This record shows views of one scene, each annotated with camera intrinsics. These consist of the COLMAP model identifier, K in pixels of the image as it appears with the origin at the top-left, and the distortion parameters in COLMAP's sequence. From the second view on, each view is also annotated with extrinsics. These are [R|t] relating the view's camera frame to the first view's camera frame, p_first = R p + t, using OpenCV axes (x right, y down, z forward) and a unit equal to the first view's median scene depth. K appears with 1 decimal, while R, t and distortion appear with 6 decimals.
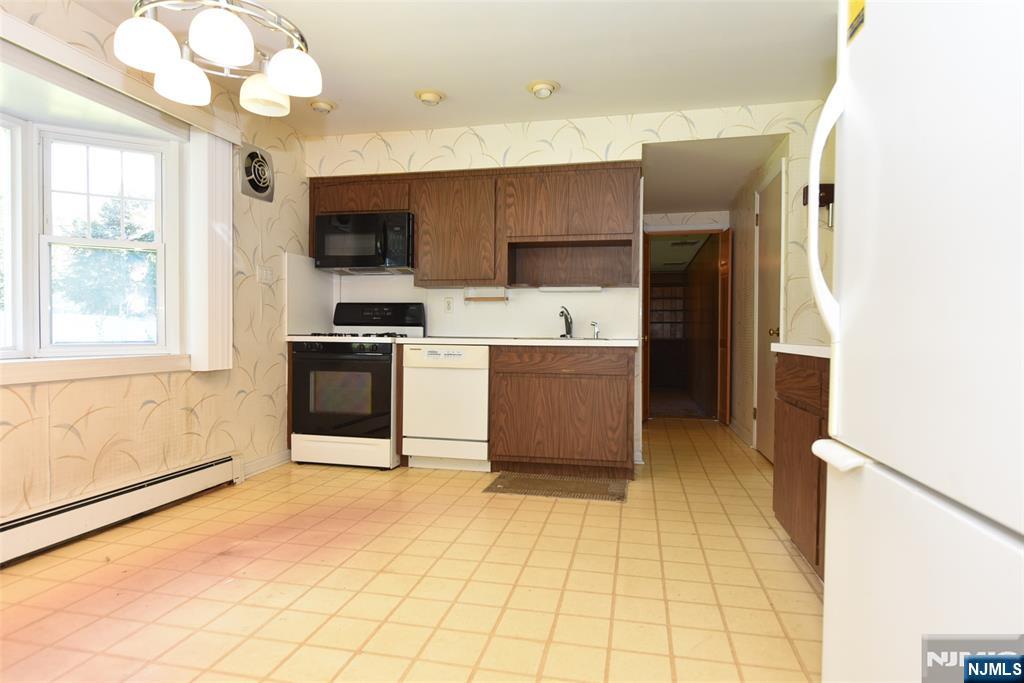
lens RADIAL K [[571.6, 0, 512.0], [0, 571.6, 341.5], [0, 0, 1]] dist [-0.000304, 0.000285]
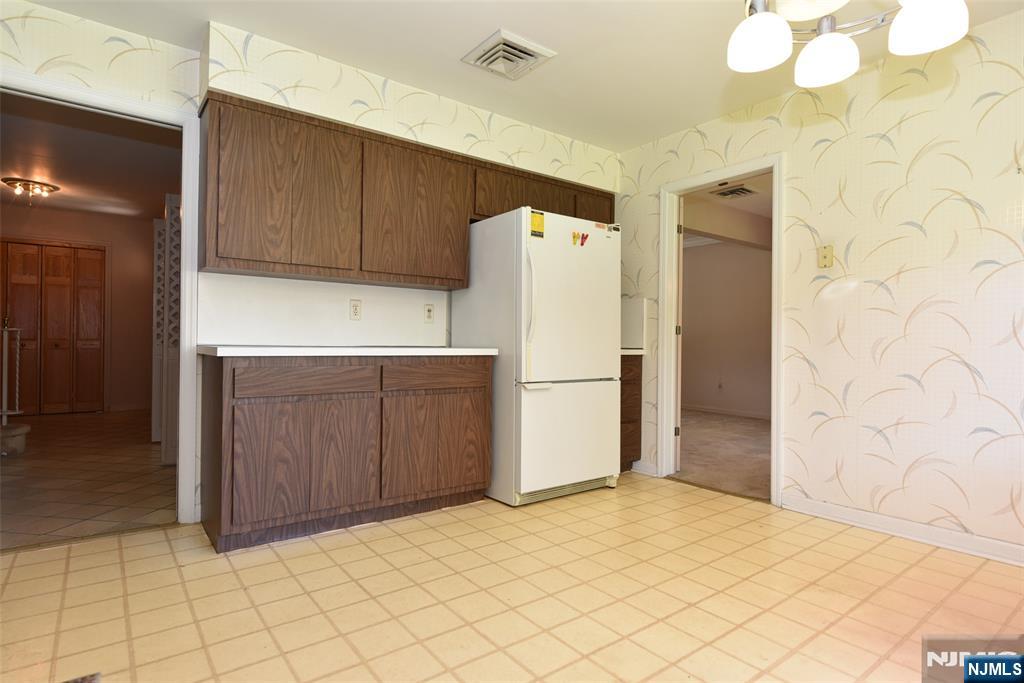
lens RADIAL K [[544.3, 0, 512.0], [0, 544.3, 341.5], [0, 0, 1]] dist [-0.001217, -0.000264]
pose [[-0.761586, -0.012673, 0.647940, -0.324867], [-0.006832, 0.999910, 0.011527, -0.014112], [-0.648028, 0.004352, -0.761604, 0.958067]]
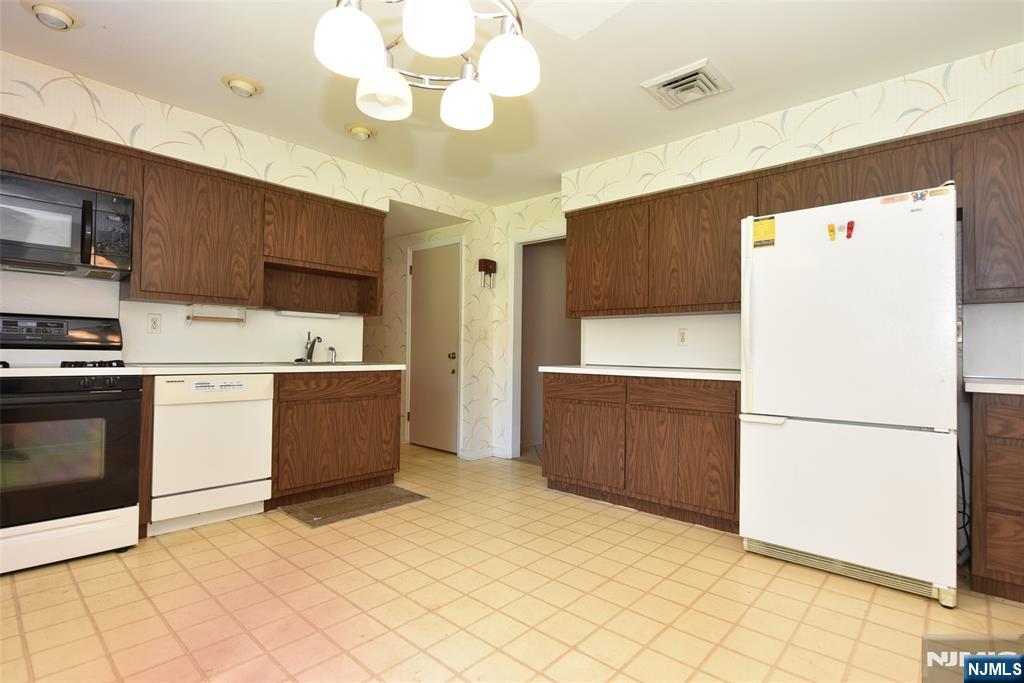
lens RADIAL K [[496.6, 0, 512.0], [0, 496.6, 341.5], [0, 0, 1]] dist [-0.003889, -0.000404]
pose [[0.499762, 0.016849, 0.865999, -0.545214], [0.003507, 0.999763, -0.021476, -0.025915], [-0.866156, 0.013770, 0.499585, 0.268065]]
